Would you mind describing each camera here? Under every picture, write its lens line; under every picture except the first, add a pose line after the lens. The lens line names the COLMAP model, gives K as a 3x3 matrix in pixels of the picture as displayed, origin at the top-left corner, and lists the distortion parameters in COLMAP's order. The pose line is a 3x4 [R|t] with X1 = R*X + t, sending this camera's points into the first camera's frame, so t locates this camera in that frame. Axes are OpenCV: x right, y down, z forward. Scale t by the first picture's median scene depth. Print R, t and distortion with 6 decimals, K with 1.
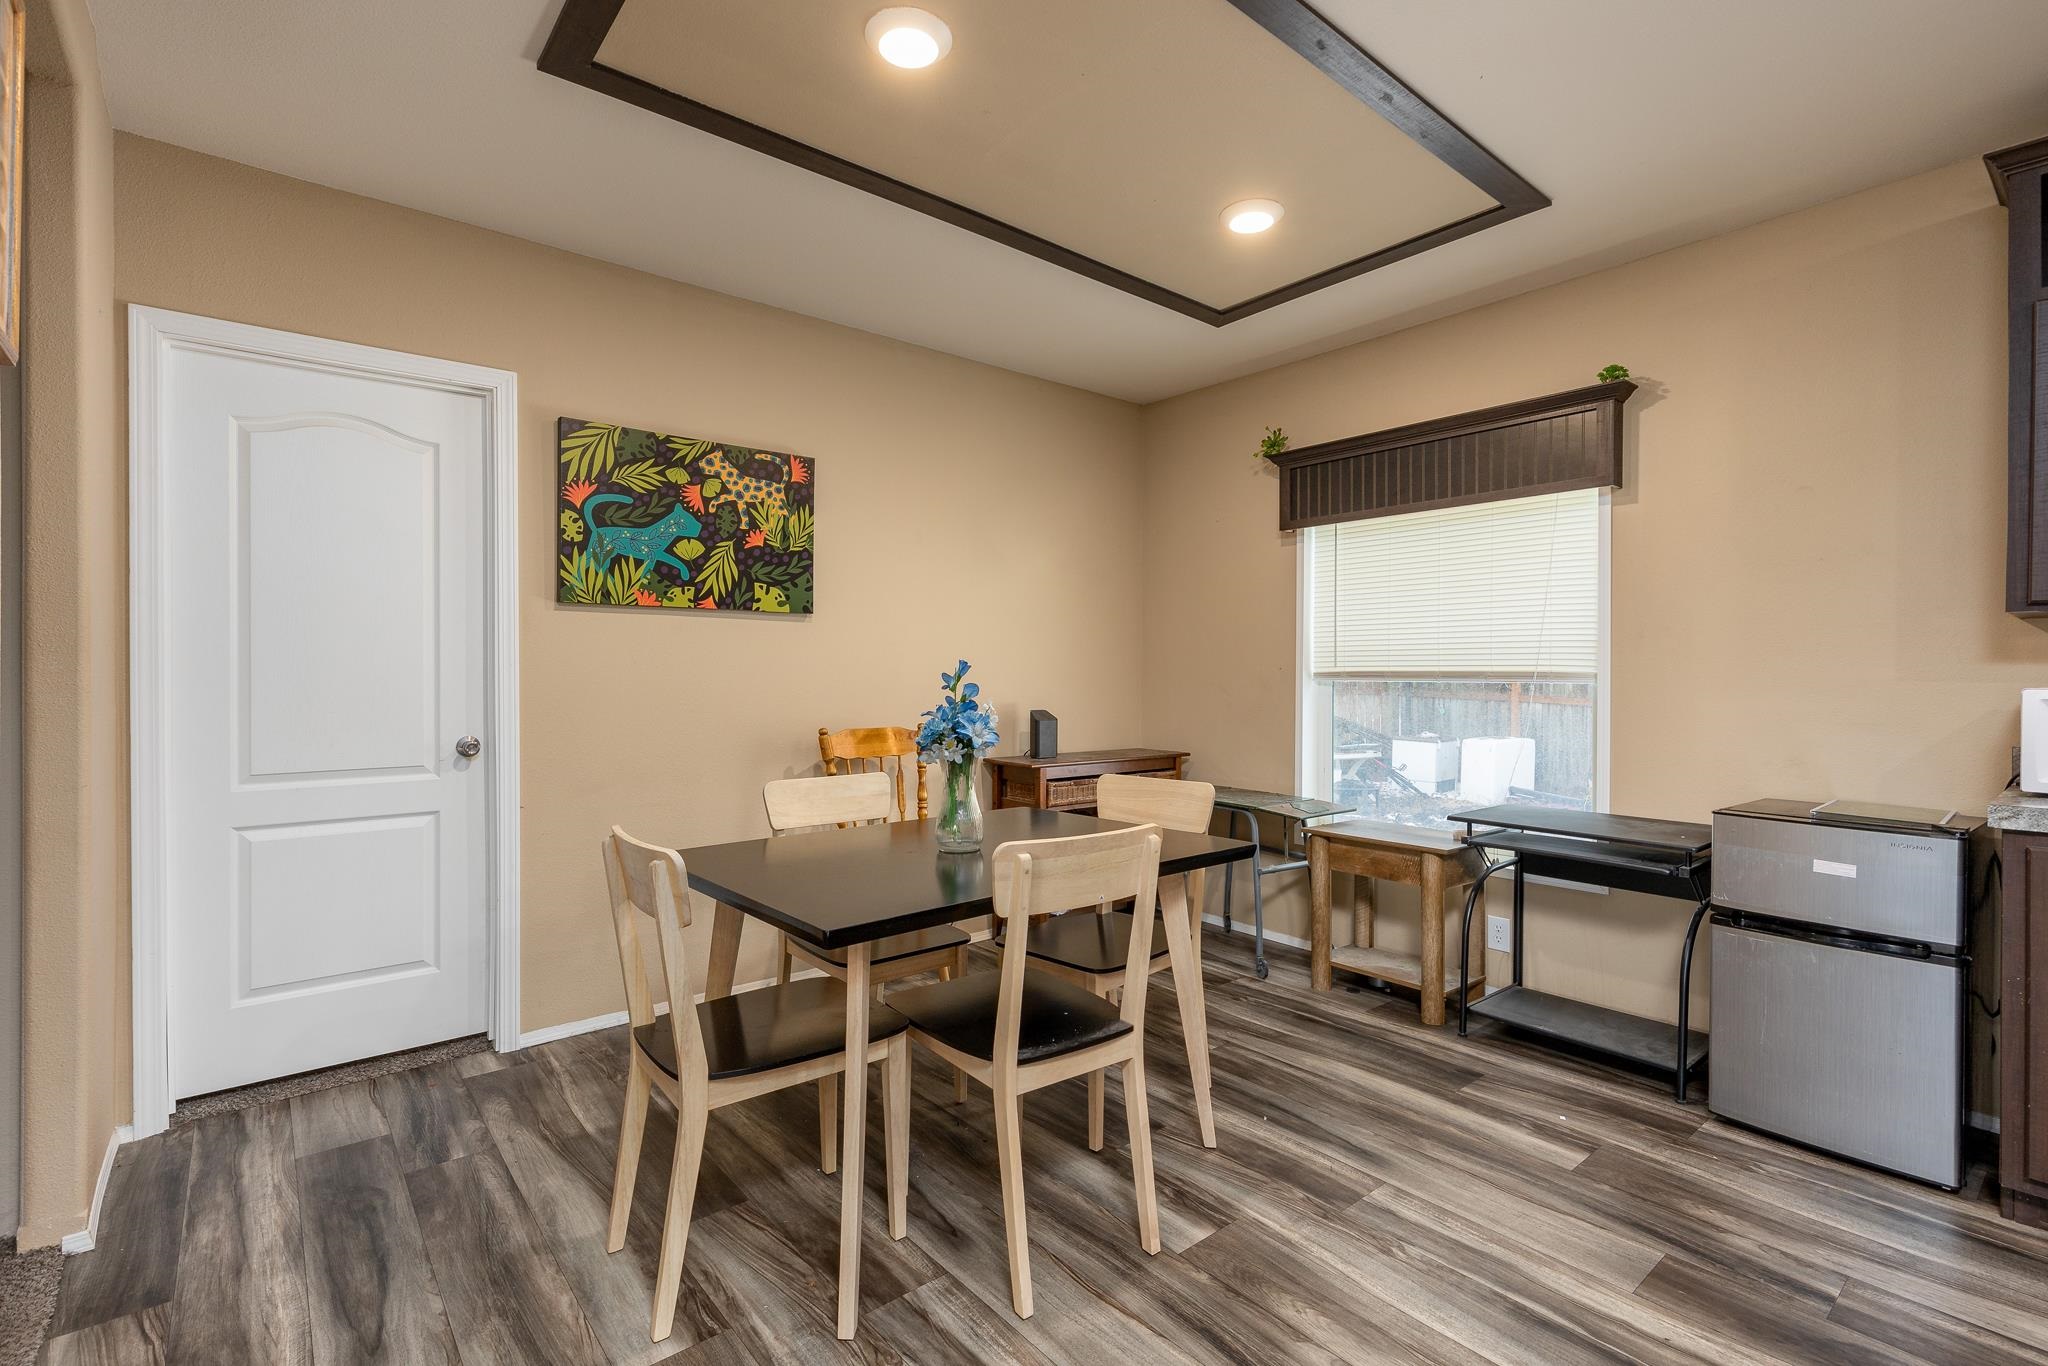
lens RADIAL K [[931.2, 0, 1015.0], [0, 931.2, 670.9], [0, 0, 1]] dist [0.007568, -0.001206]
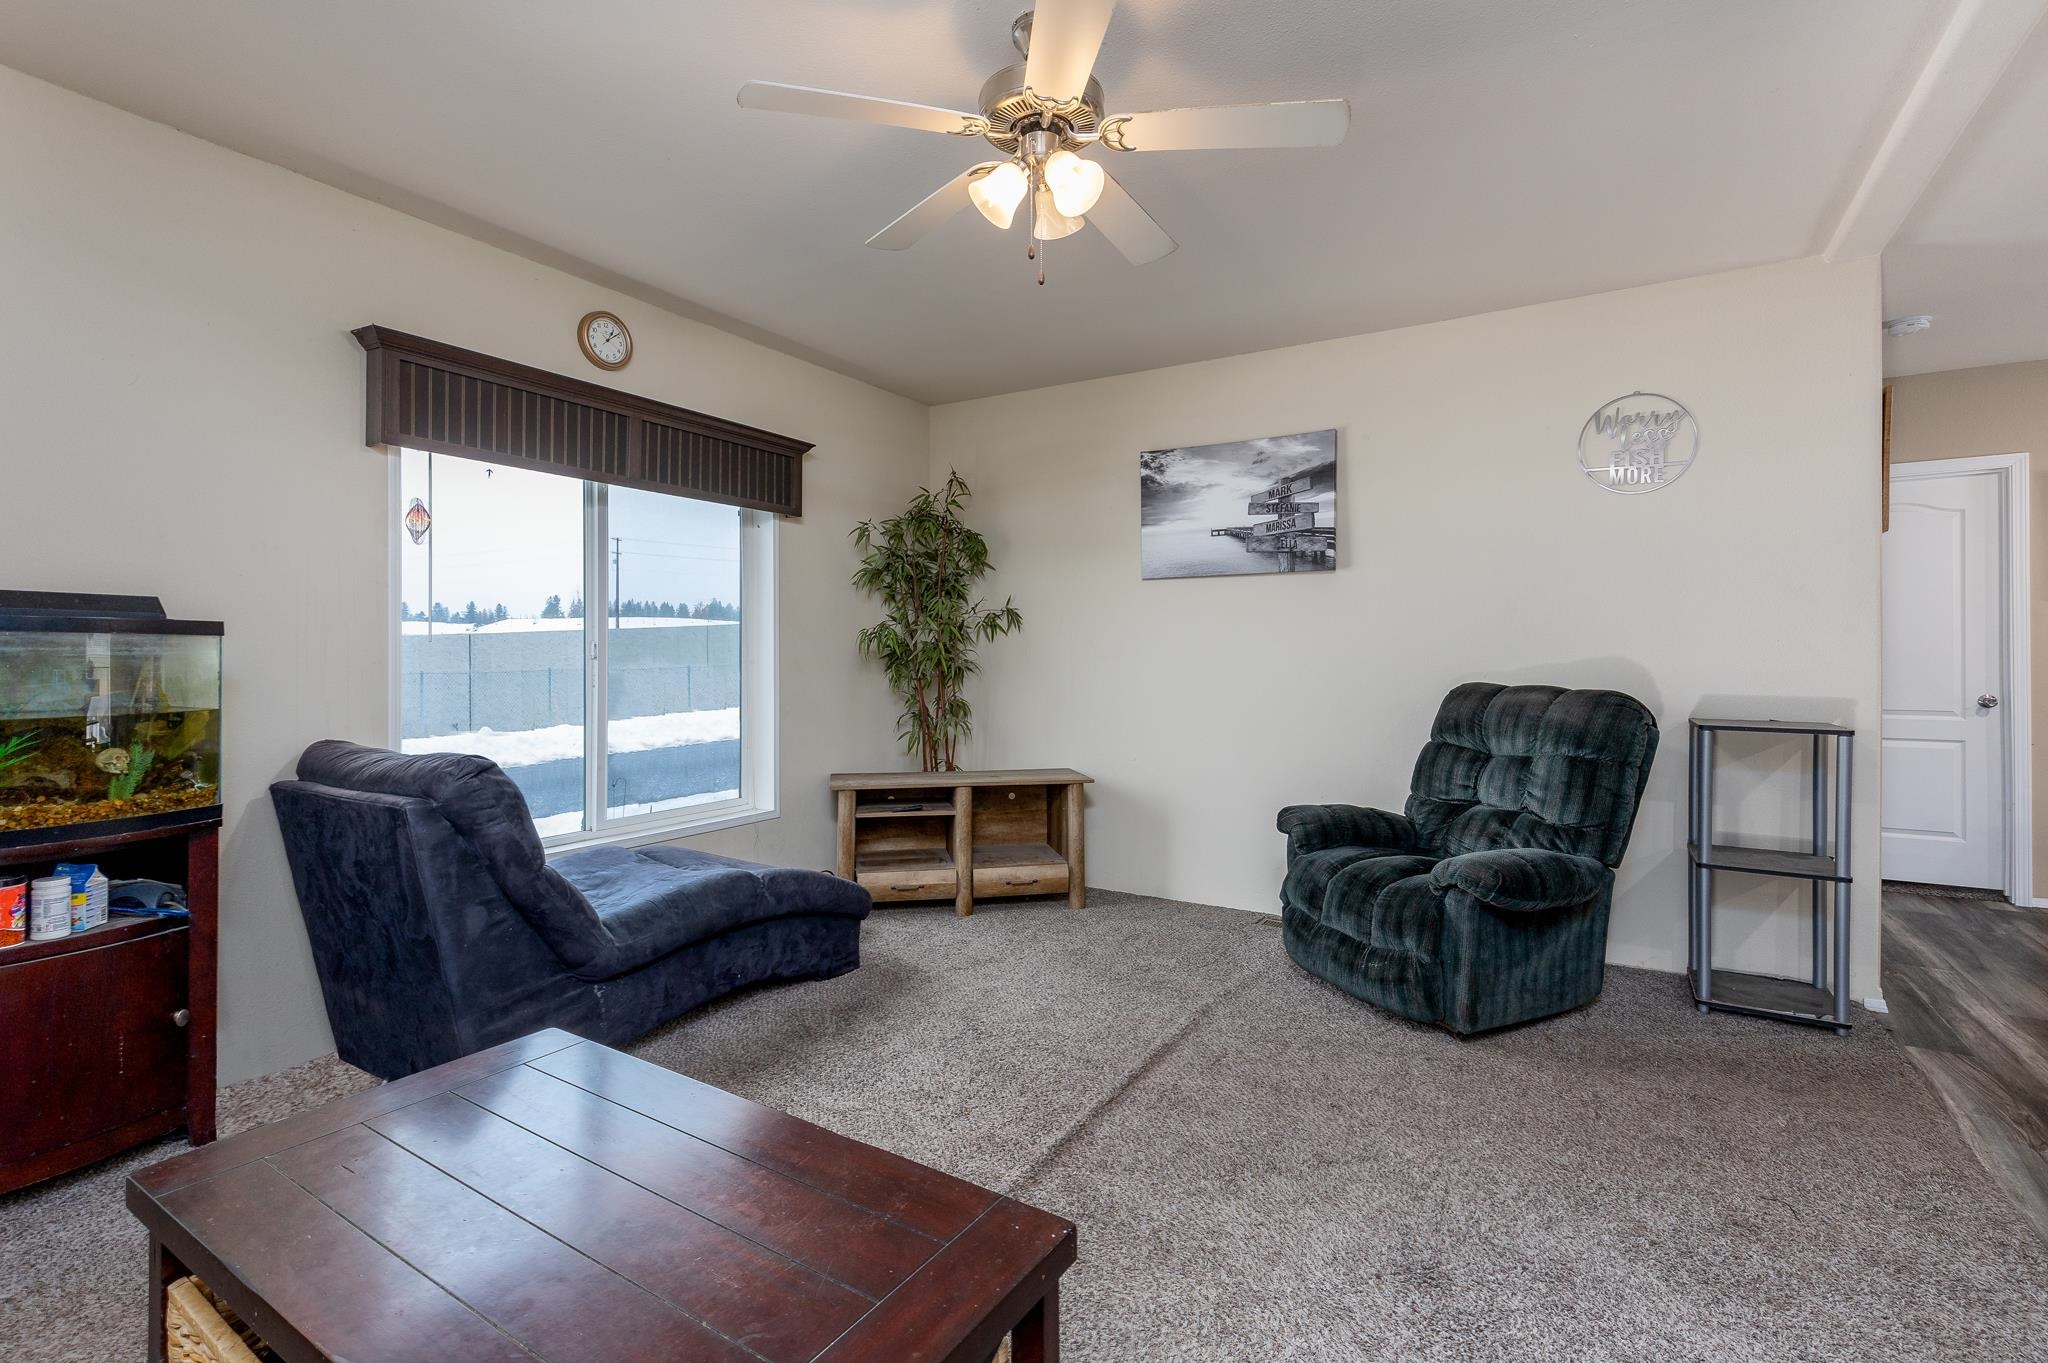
lens RADIAL K [[940.5, 0, 1021.7], [0, 940.5, 652.0], [0, 0, 1]] dist [0.006943, -0.001412]
pose [[0.322796, -0.001151, -0.946468, 0.347562], [0.002816, 0.999996, -0.000256, -0.004346], [0.946465, -0.002582, 0.322797, -0.930613]]
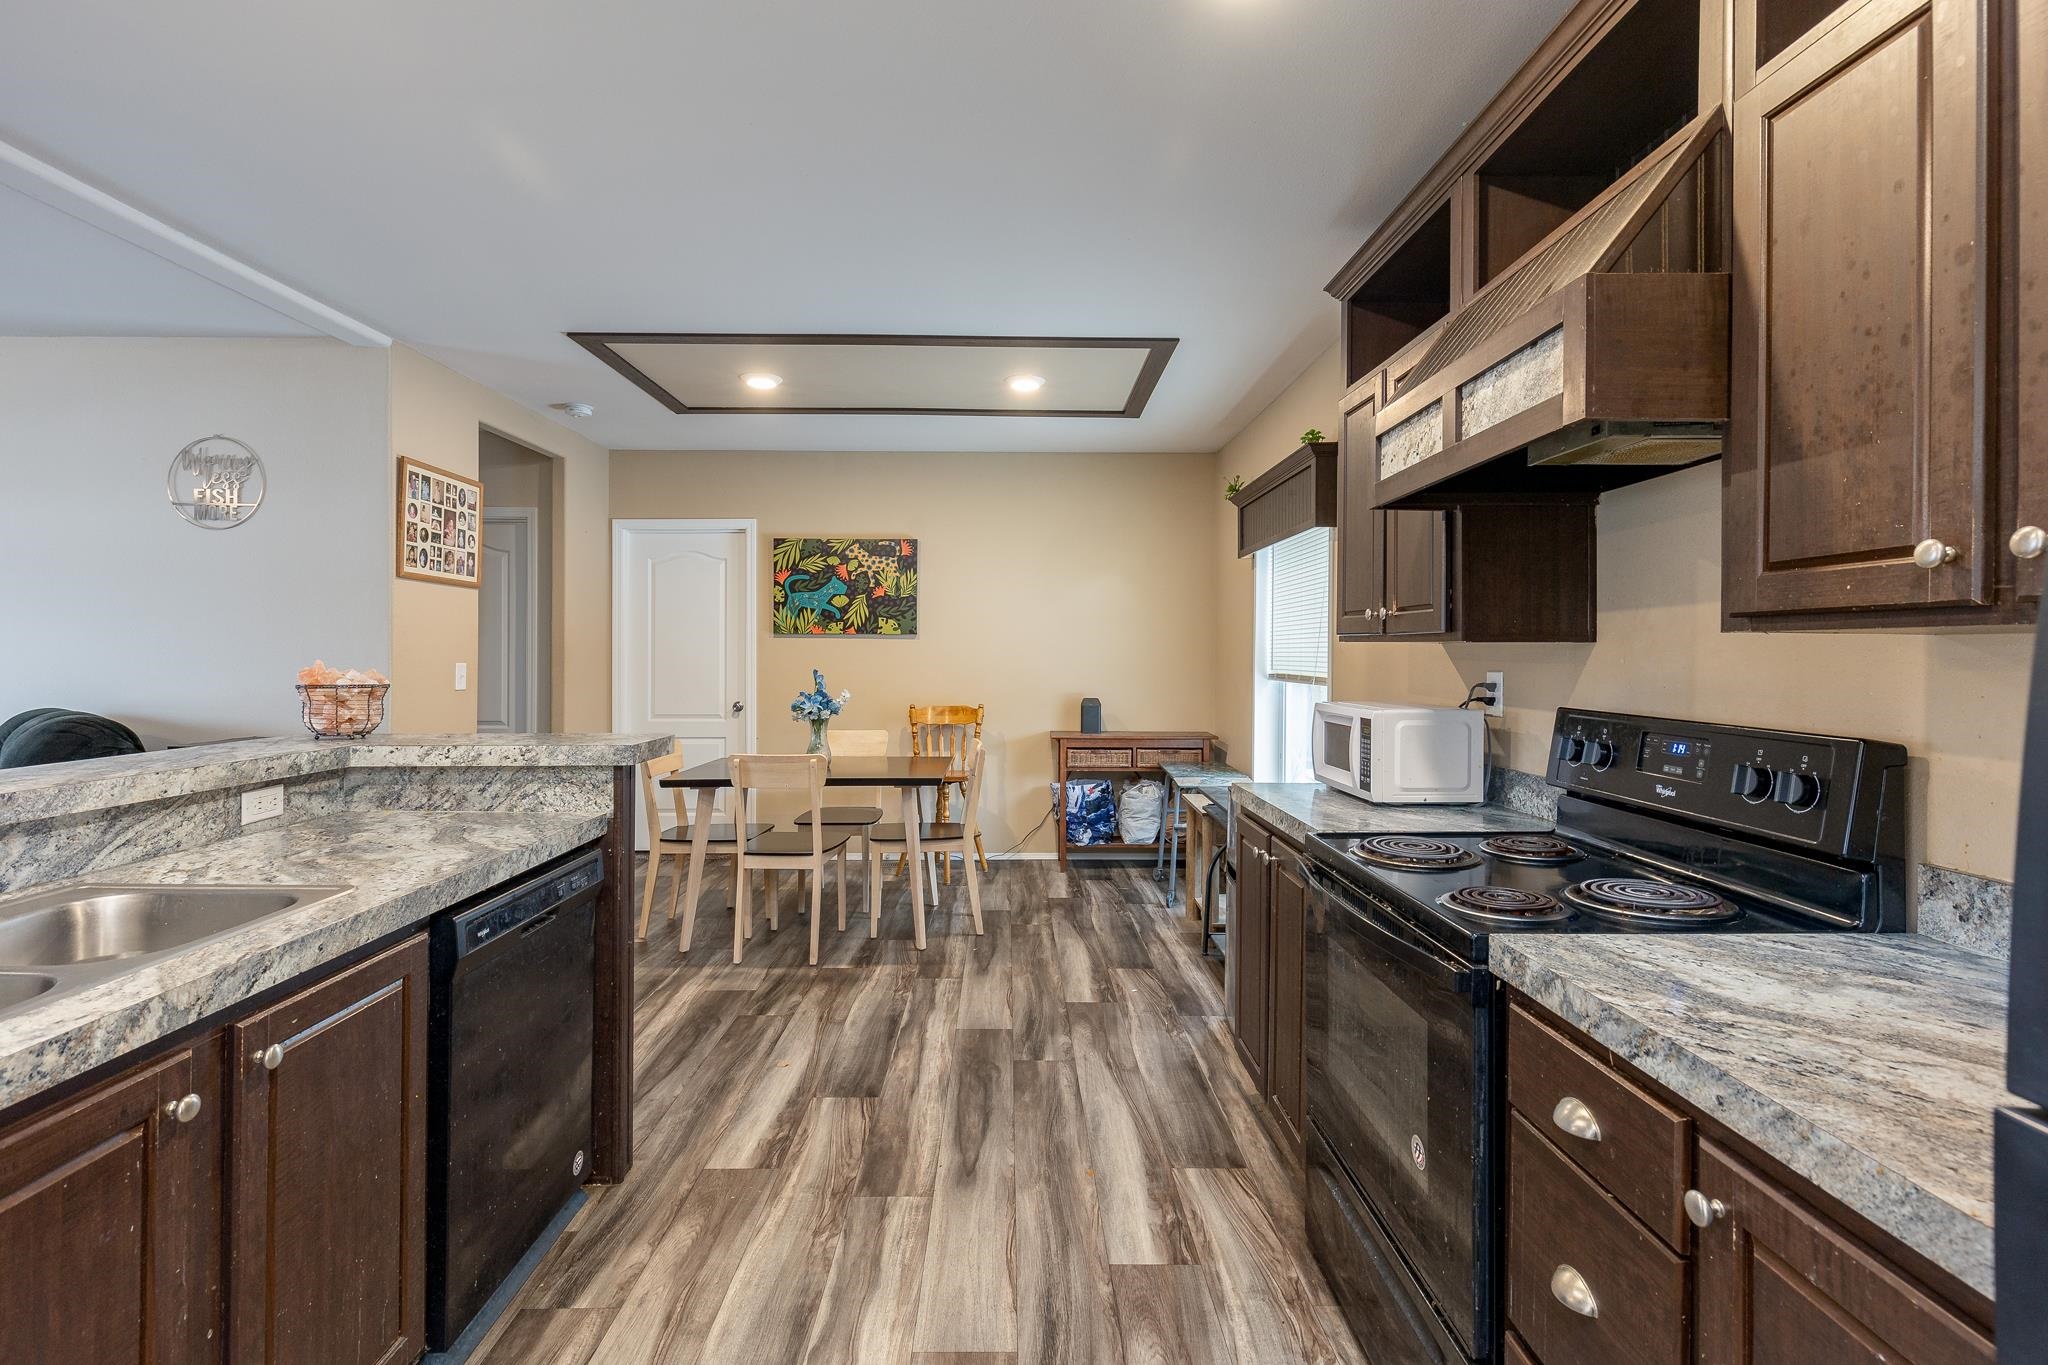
lens RADIAL K [[940.5, 0, 1021.7], [0, 940.5, 653.0], [0, 0, 1]] dist [0.006943, -0.001412]
pose [[0.780091, 0.000883, -0.625665, 1.067987], [-0.000106, 0.999999, 0.001279, -0.034331], [0.625666, -0.000932, 0.780091, -0.188386]]
